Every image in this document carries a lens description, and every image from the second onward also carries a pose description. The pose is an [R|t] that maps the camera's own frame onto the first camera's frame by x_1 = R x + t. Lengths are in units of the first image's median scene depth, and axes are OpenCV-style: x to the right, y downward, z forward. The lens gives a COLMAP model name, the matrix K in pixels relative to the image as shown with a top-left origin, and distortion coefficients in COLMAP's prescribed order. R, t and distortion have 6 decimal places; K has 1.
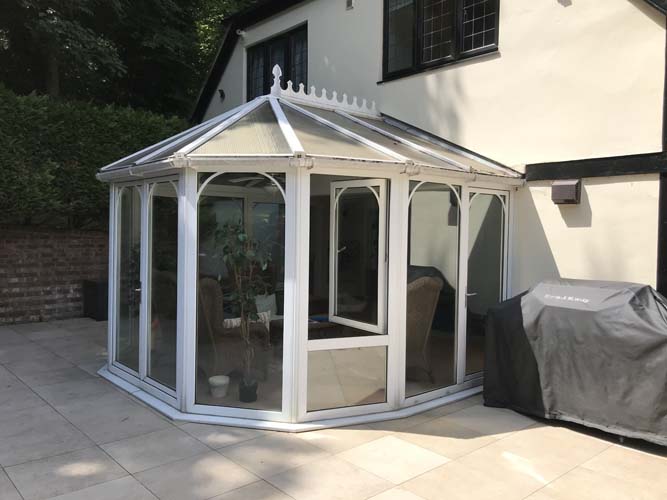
lens RADIAL K [[542.1, 0, 333.3], [0, 542.1, 229.3], [0, 0, 1]] dist [-0.000757, -0.000923]
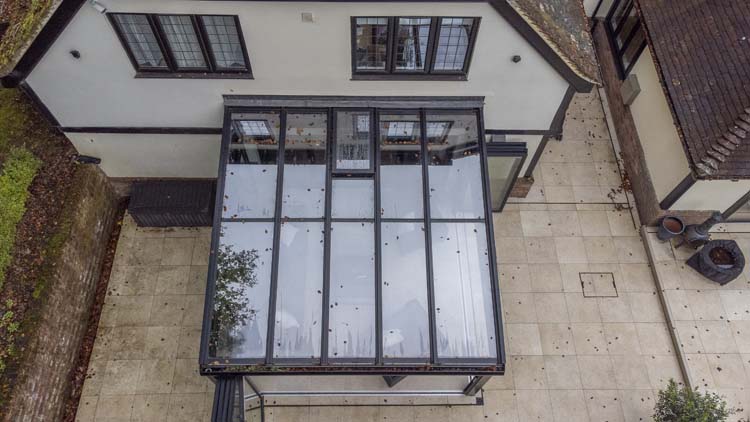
lens RADIAL K [[561.6, 0, 371.3], [0, 561.6, 211.0], [0, 0, 1]] dist [0.014308, 0.047686]
pose [[0.673406, -0.651116, 0.350104, -0.485428], [-0.003511, 0.470757, 0.882256, -1.185462], [-0.739265, -0.595345, 0.314724, 0.428035]]
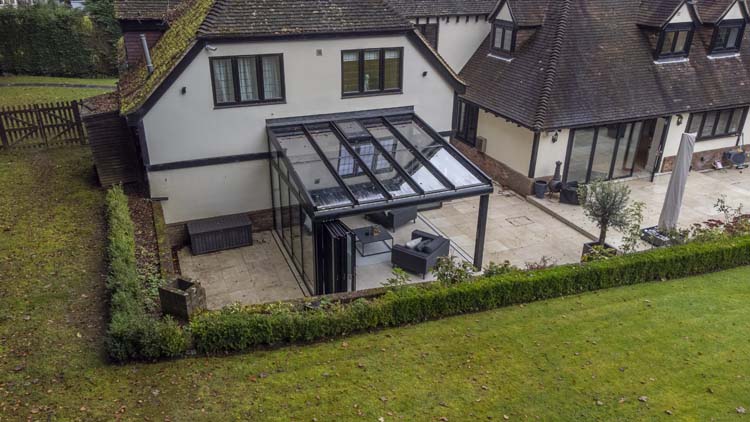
lens RADIAL K [[561.6, 0, 371.3], [0, 561.6, 211.0], [0, 0, 1]] dist [0.014308, 0.047686]
pose [[0.353366, -0.407557, 0.842039, -1.764627], [-0.000445, 0.900036, 0.435815, -0.790047], [-0.935485, -0.154377, 0.317861, 0.184881]]
